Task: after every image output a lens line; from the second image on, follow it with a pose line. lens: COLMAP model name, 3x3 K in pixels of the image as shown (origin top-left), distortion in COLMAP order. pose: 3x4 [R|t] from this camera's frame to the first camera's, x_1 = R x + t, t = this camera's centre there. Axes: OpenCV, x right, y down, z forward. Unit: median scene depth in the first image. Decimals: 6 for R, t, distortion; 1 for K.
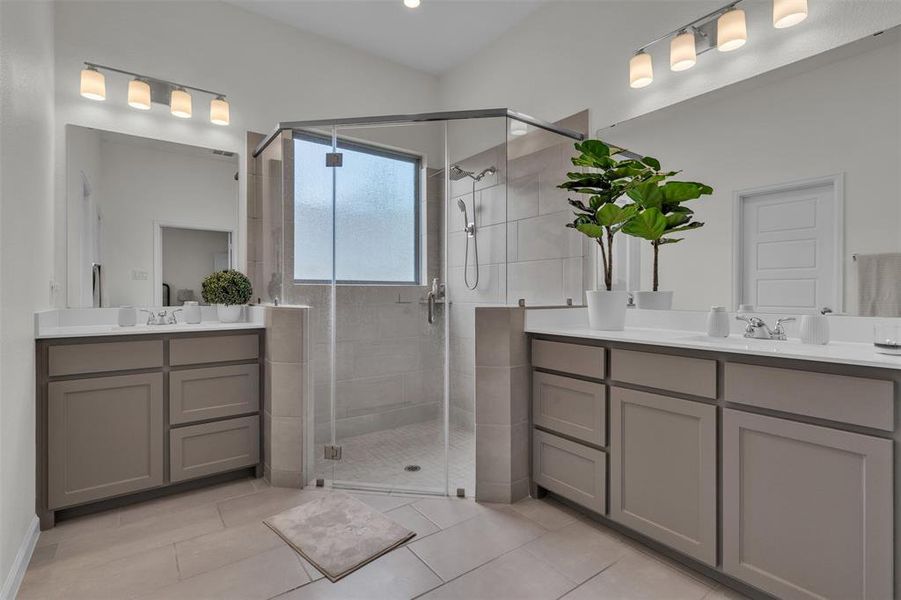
lens RADIAL K [[426.3, 0, 451.1], [0, 426.3, 298.0], [0, 0, 1]] dist [-0.002913, -0.000067]
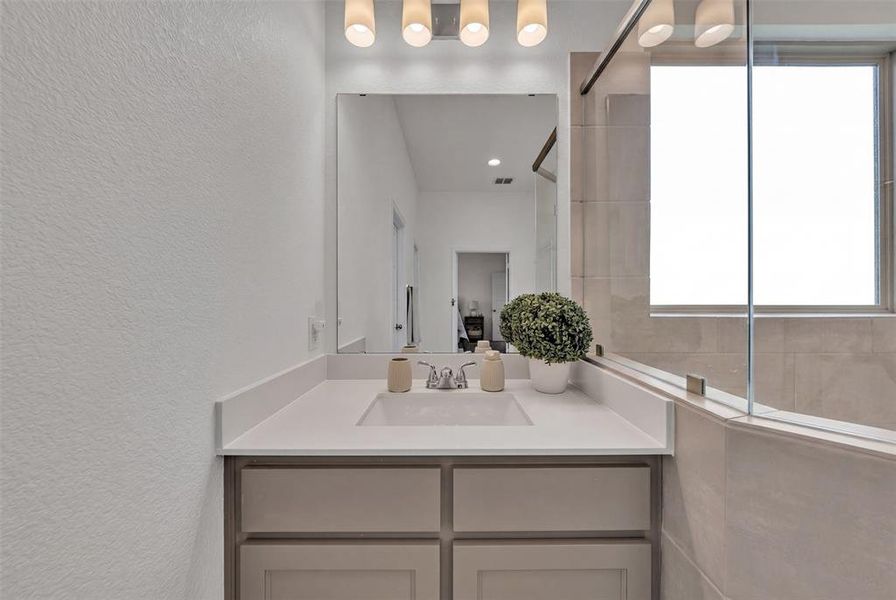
lens RADIAL K [[316.2, 0, 450.2], [0, 316.2, 299.0], [0, 0, 1]] dist [-0.003303, -0.000190]
pose [[0.810489, -0.004681, -0.585735, -0.360616], [-0.003257, 0.999917, -0.012497, -0.050259], [0.585745, 0.012036, 0.810406, 0.558333]]
